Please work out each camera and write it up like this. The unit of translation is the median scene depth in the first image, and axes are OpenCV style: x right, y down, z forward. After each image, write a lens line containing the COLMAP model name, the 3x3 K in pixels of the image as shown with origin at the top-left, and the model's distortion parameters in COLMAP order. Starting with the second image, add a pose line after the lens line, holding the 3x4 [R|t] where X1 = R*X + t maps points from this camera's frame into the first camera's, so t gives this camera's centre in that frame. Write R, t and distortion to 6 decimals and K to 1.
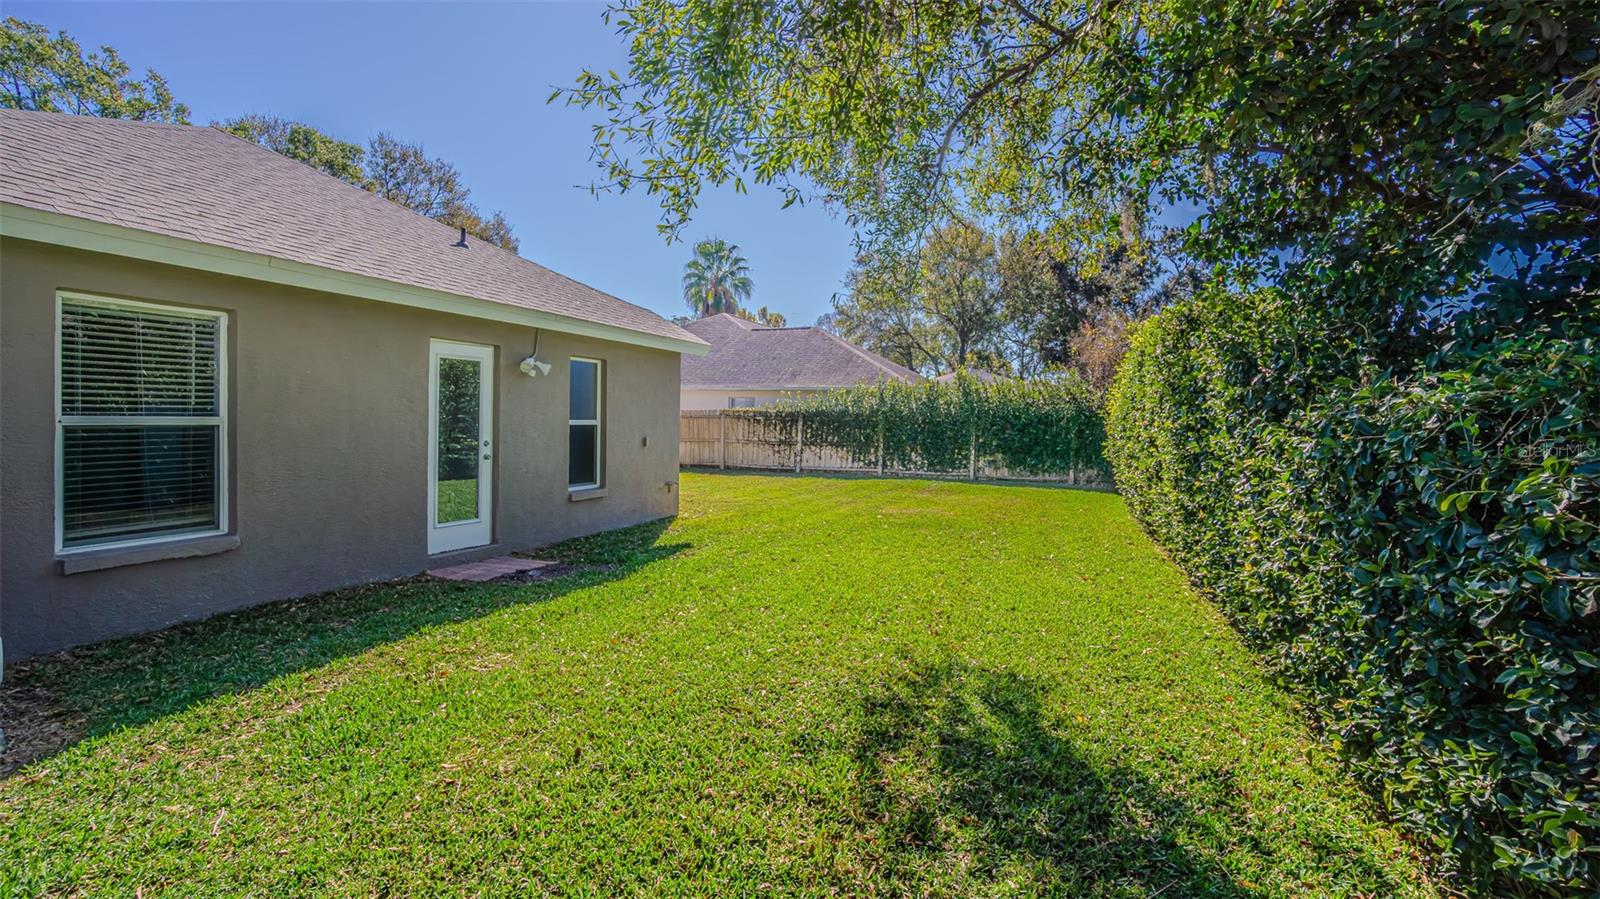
lens RADIAL K [[690.9, 0, 775.8], [0, 690.9, 434.9], [0, 0, 1]] dist [-0.062975, 0.029101]
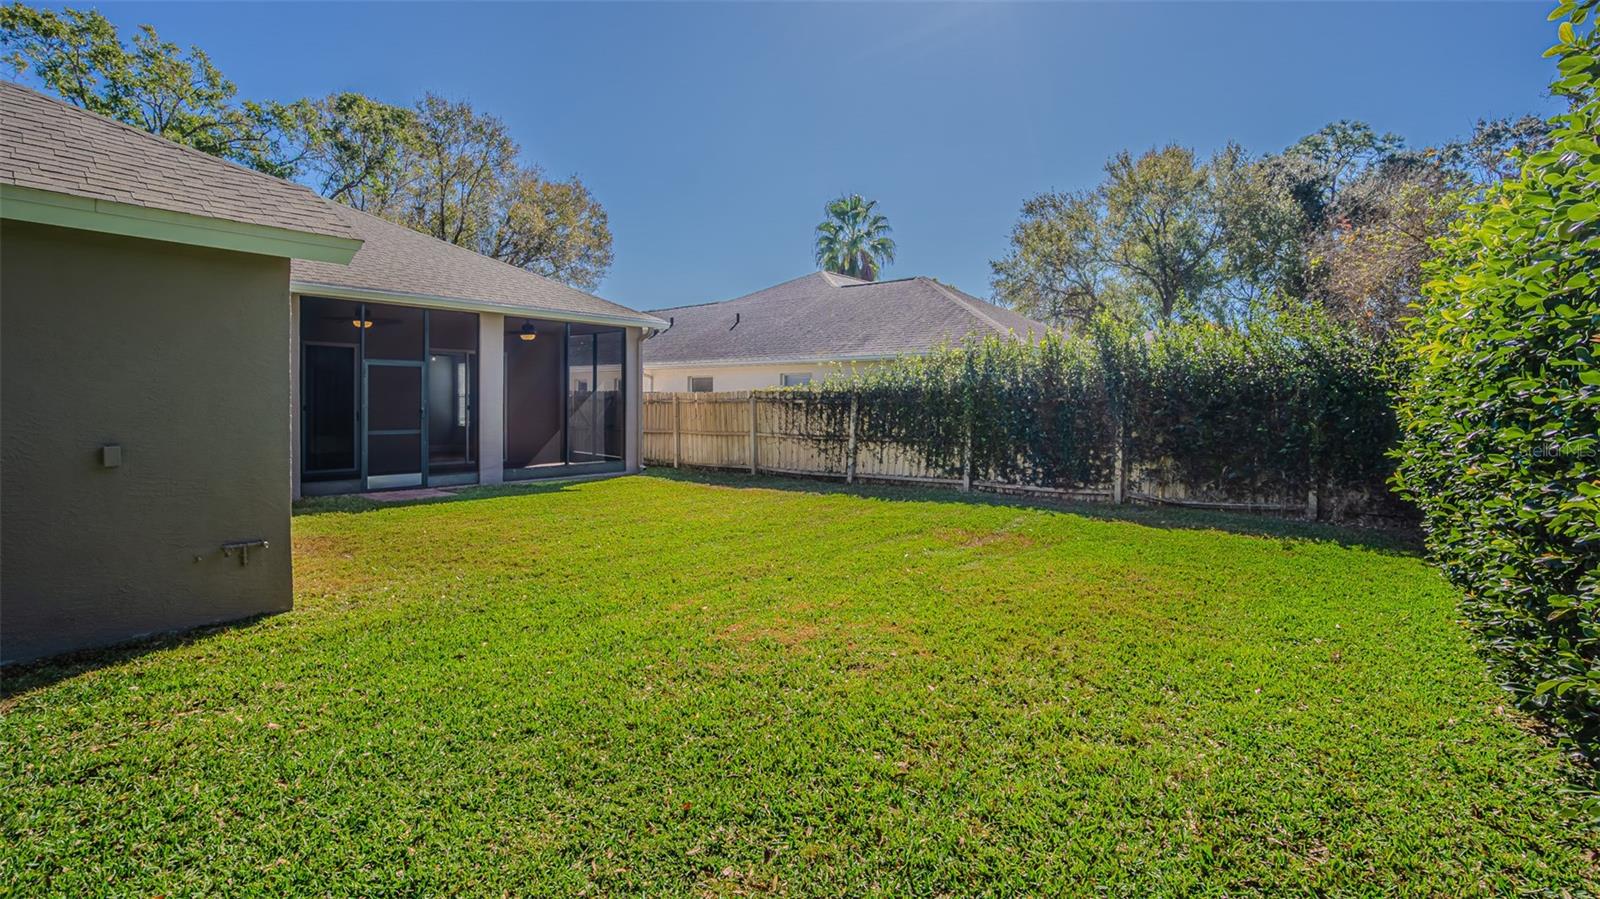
lens RADIAL K [[691.4, 0, 803.7], [0, 691.4, 412.1], [0, 0, 1]] dist [-0.064950, 0.025554]
pose [[0.966253, -0.010386, -0.257386, 0.500471], [0.006857, 0.999870, -0.014603, -0.011870], [0.257505, 0.012345, 0.966198, 1.064384]]
